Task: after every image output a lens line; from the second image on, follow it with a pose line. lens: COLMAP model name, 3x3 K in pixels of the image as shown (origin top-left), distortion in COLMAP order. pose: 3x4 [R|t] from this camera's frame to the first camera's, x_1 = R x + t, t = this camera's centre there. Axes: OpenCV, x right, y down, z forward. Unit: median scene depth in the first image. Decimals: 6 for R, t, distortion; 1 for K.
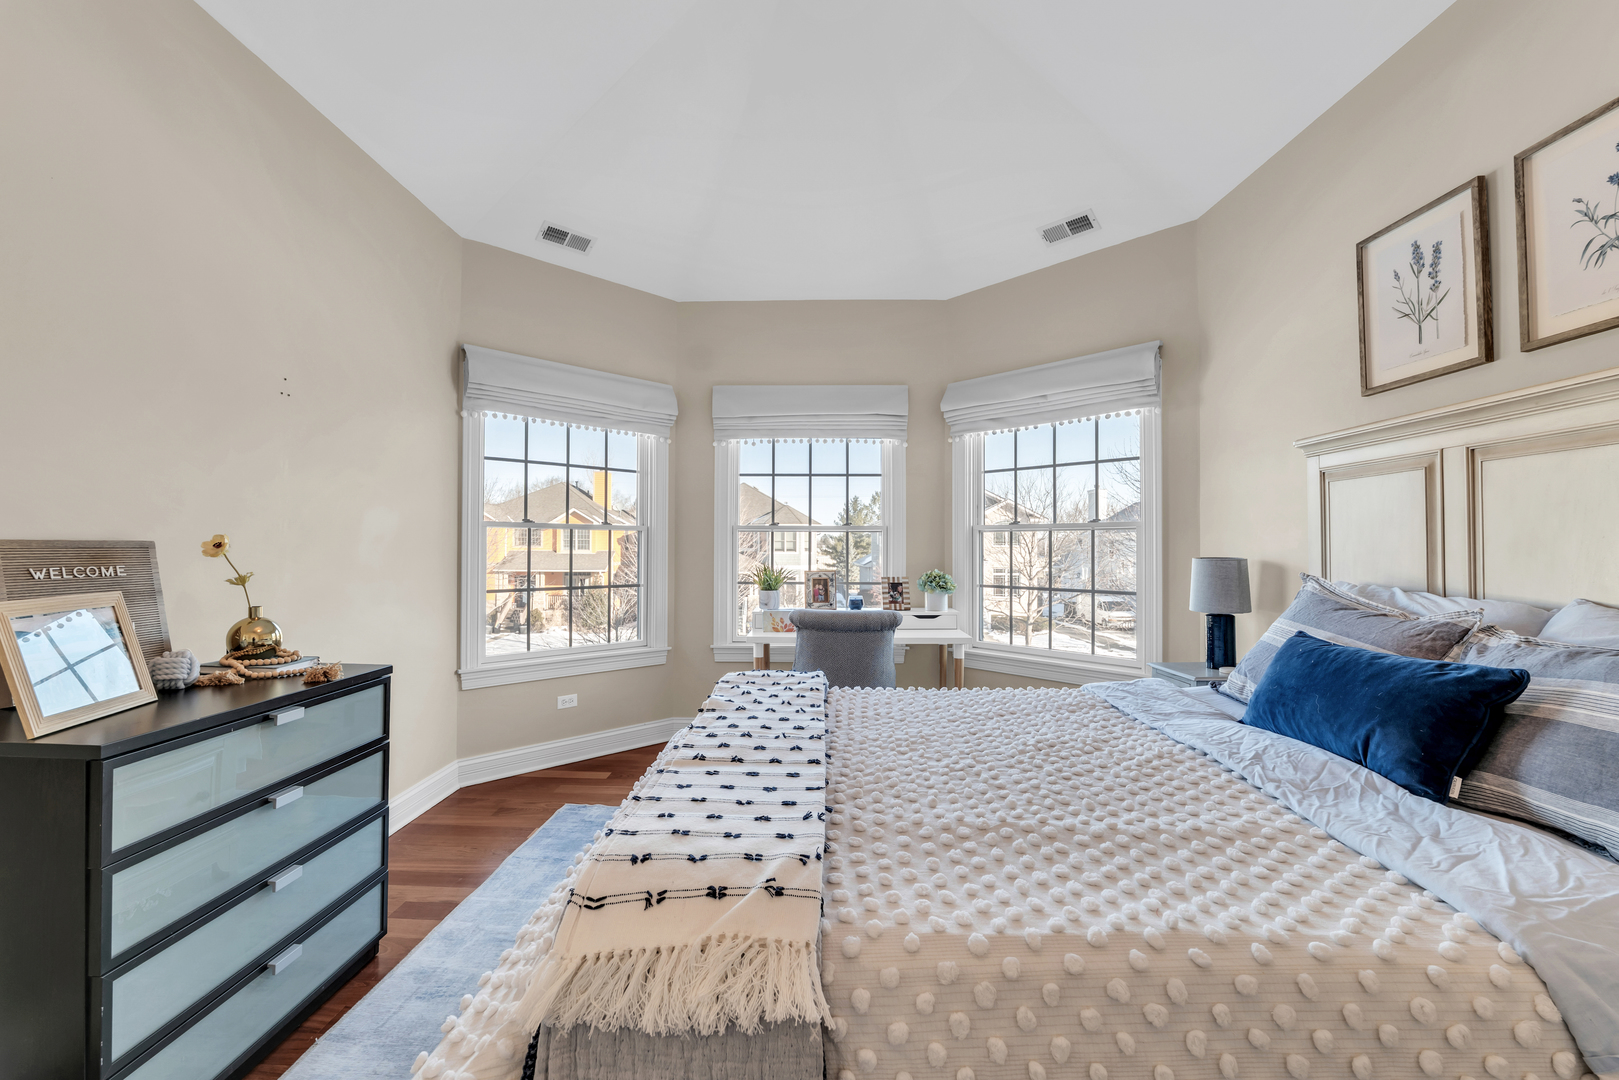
lens RADIAL K [[671.6, 0, 800.7], [0, 671.6, 539.5], [0, 0, 1]] dist [-0.010169, -0.000281]
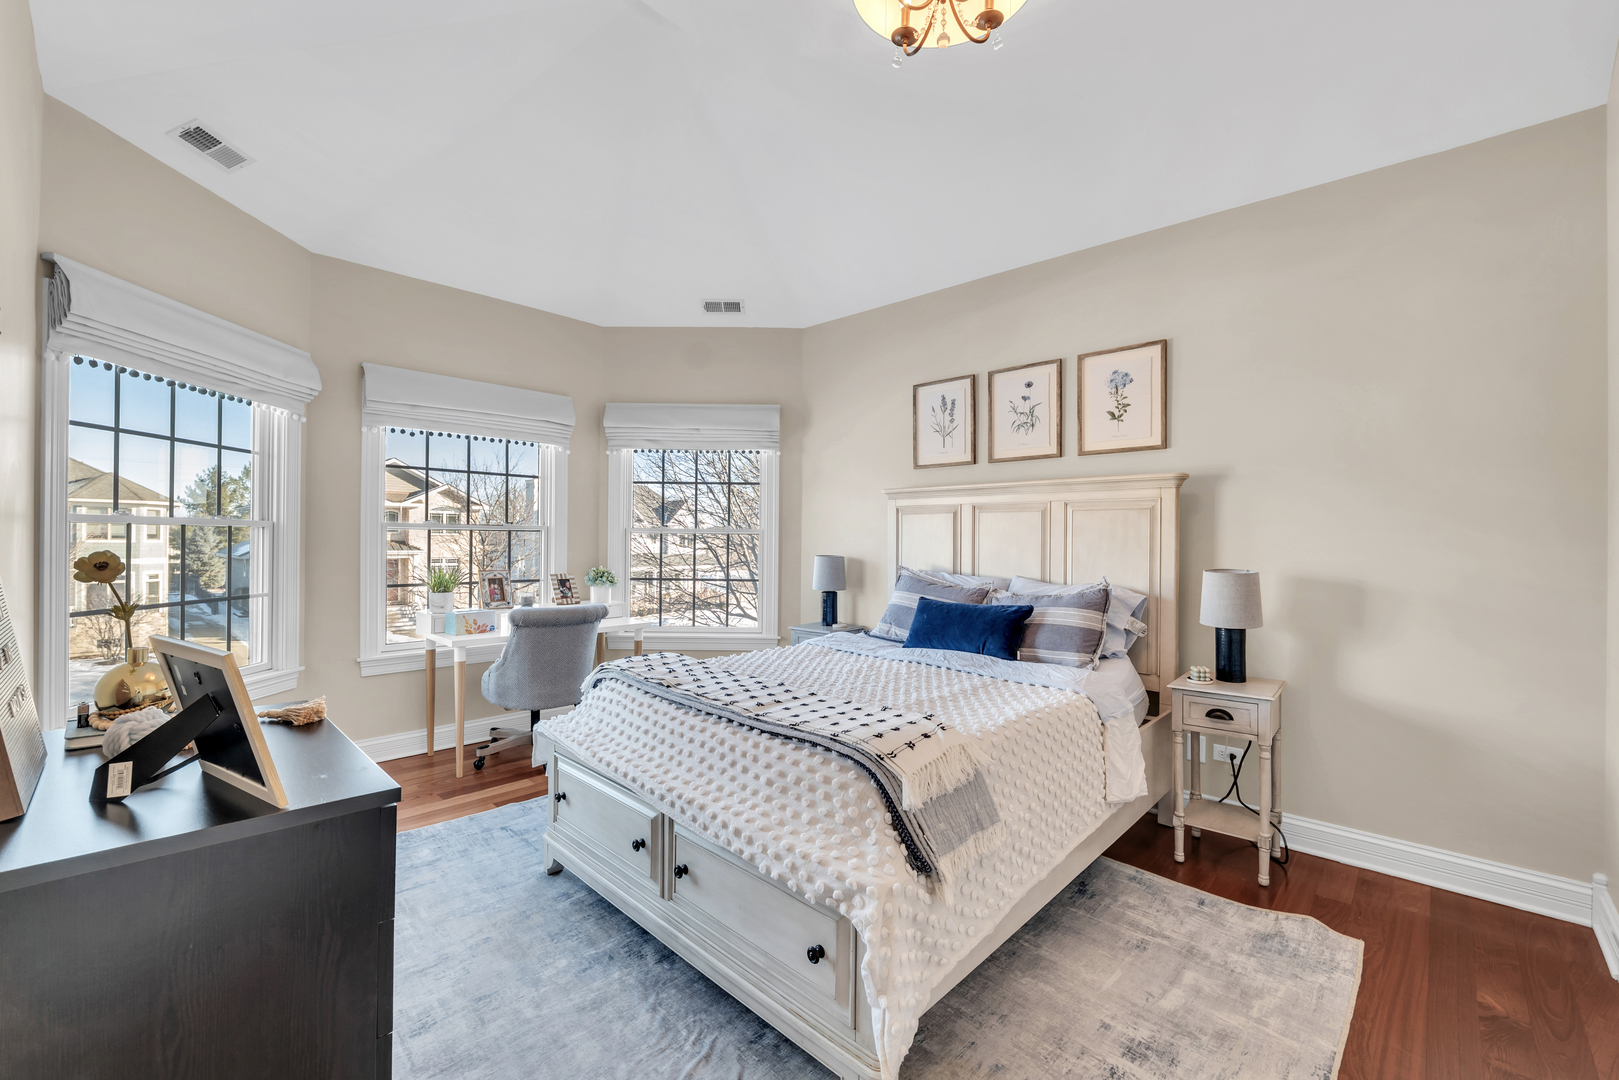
lens RADIAL K [[671.6, 0, 808.5], [0, 671.6, 540.1], [0, 0, 1]] dist [-0.010169, -0.000281]
pose [[0.671383, 0.003224, 0.741103, -0.711205], [-0.017743, 0.999774, 0.011725, -0.033148], [-0.740898, -0.021021, 0.671289, -0.036313]]
